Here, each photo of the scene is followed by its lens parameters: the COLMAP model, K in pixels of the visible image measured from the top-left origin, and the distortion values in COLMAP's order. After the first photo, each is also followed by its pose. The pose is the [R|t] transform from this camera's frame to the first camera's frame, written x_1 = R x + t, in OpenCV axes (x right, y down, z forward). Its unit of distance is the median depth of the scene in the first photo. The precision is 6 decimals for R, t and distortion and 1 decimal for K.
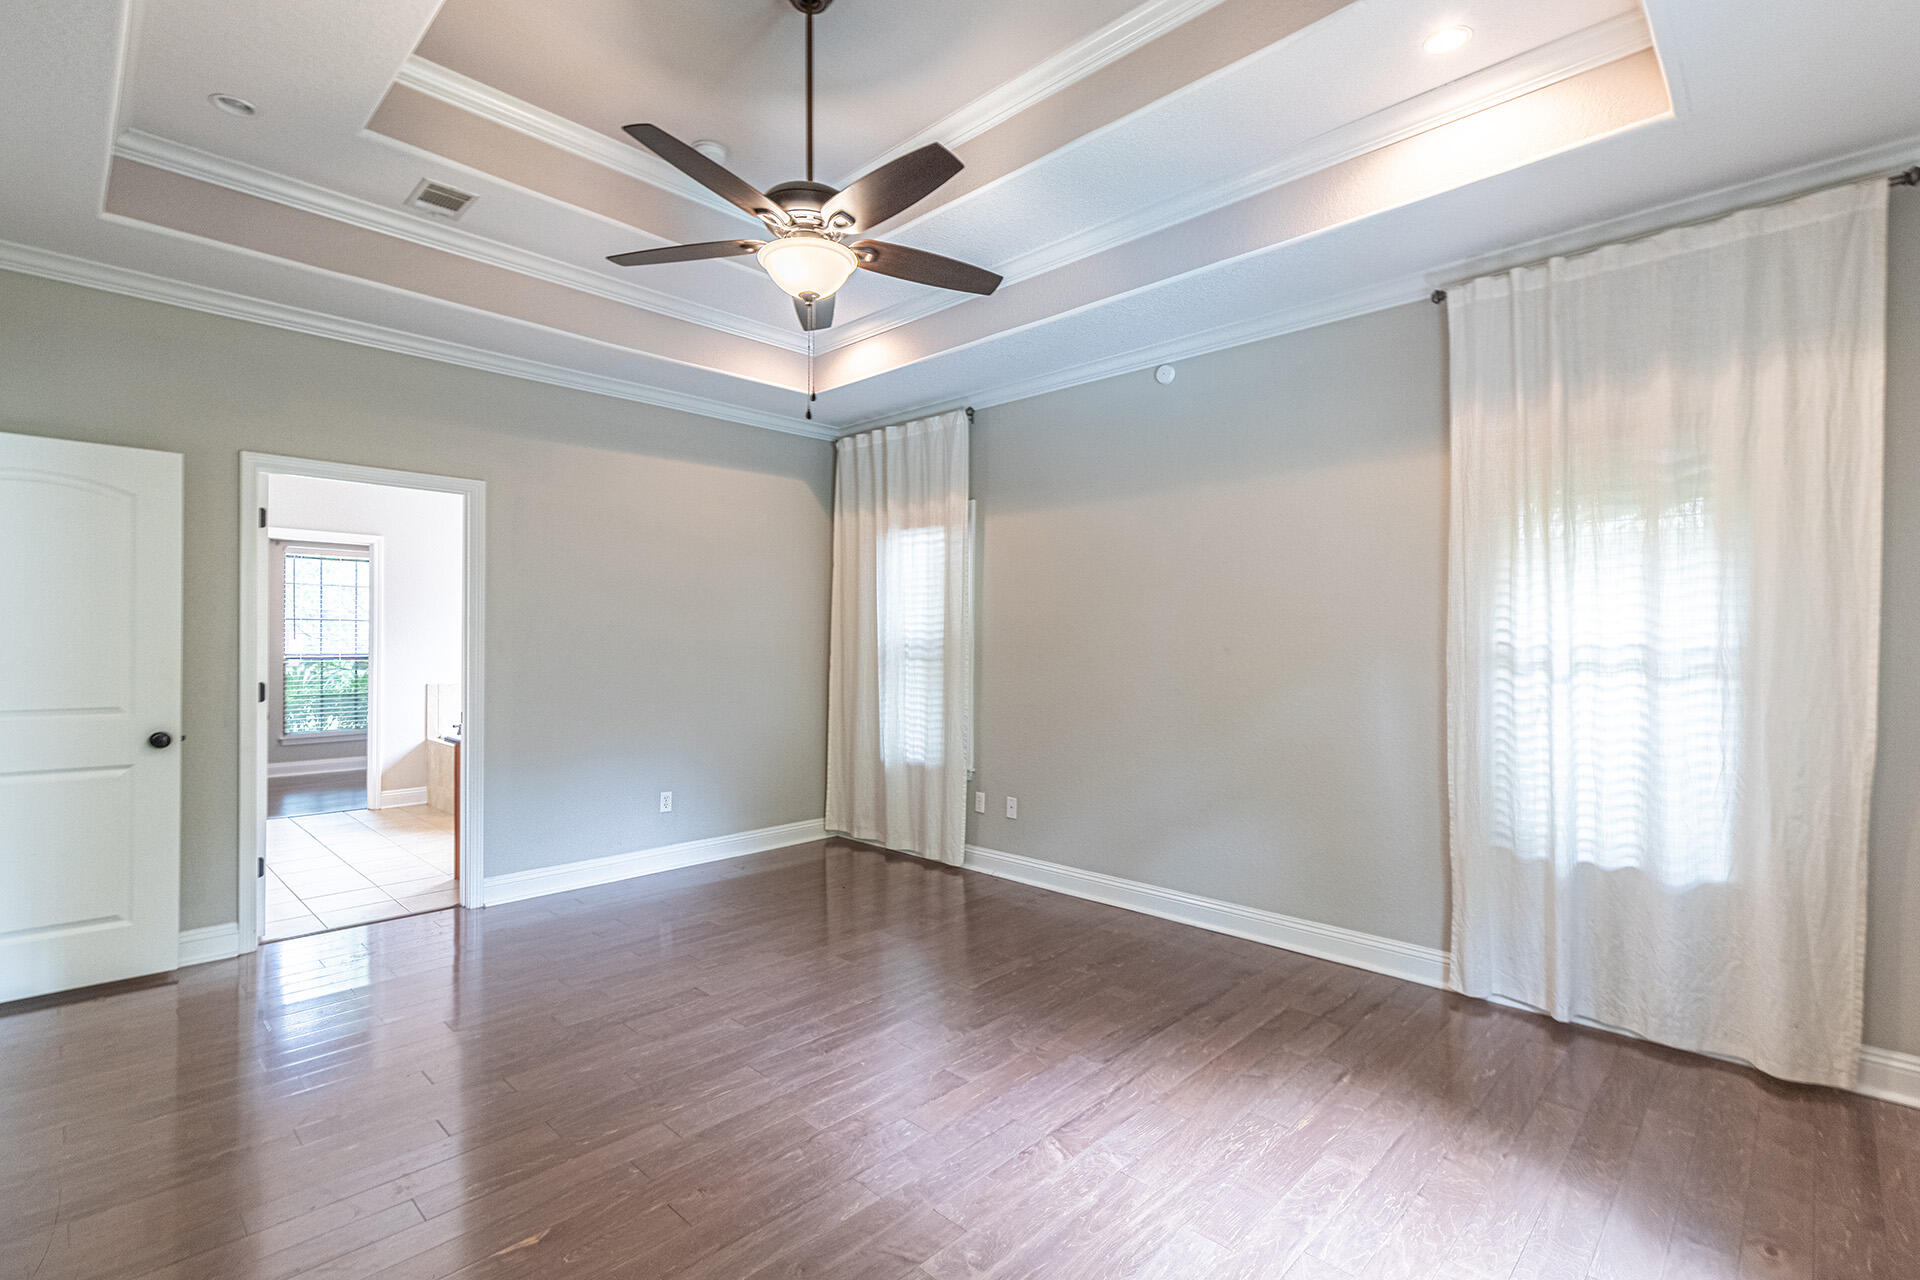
lens RADIAL K [[870.6, 0, 961.9], [0, 870.6, 643.5], [0, 0, 1]] dist [-0.000861, 0.001078]
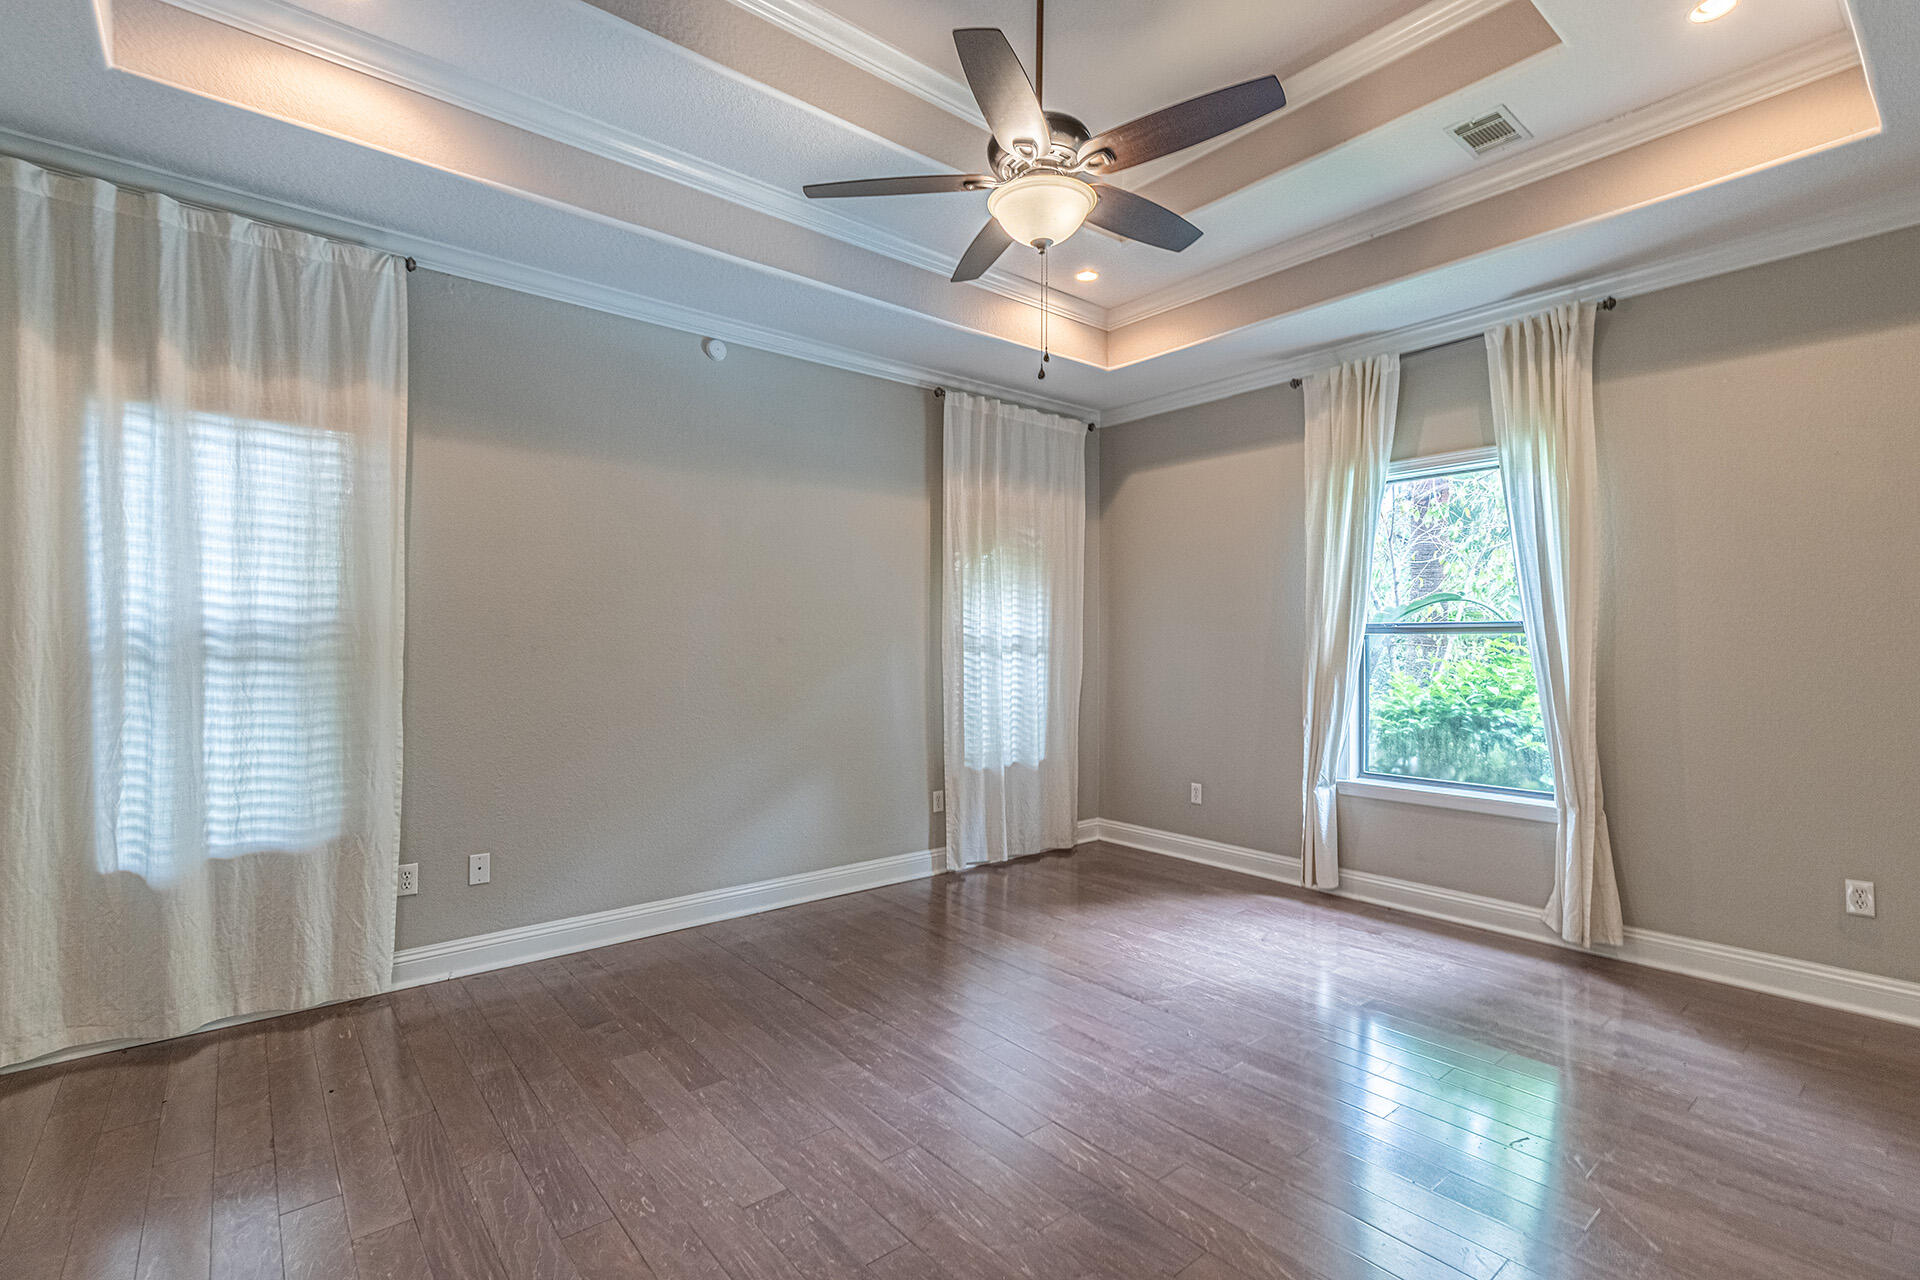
lens RADIAL K [[900.9, 0, 958.6], [0, 900.9, 645.5], [0, 0, 1]] dist [0.008440, -0.002866]
pose [[0.097895, -0.003628, 0.995190, -0.942297], [0.001389, 0.999993, 0.003509, 0.014030], [-0.995196, 0.001038, 0.097900, 0.836104]]
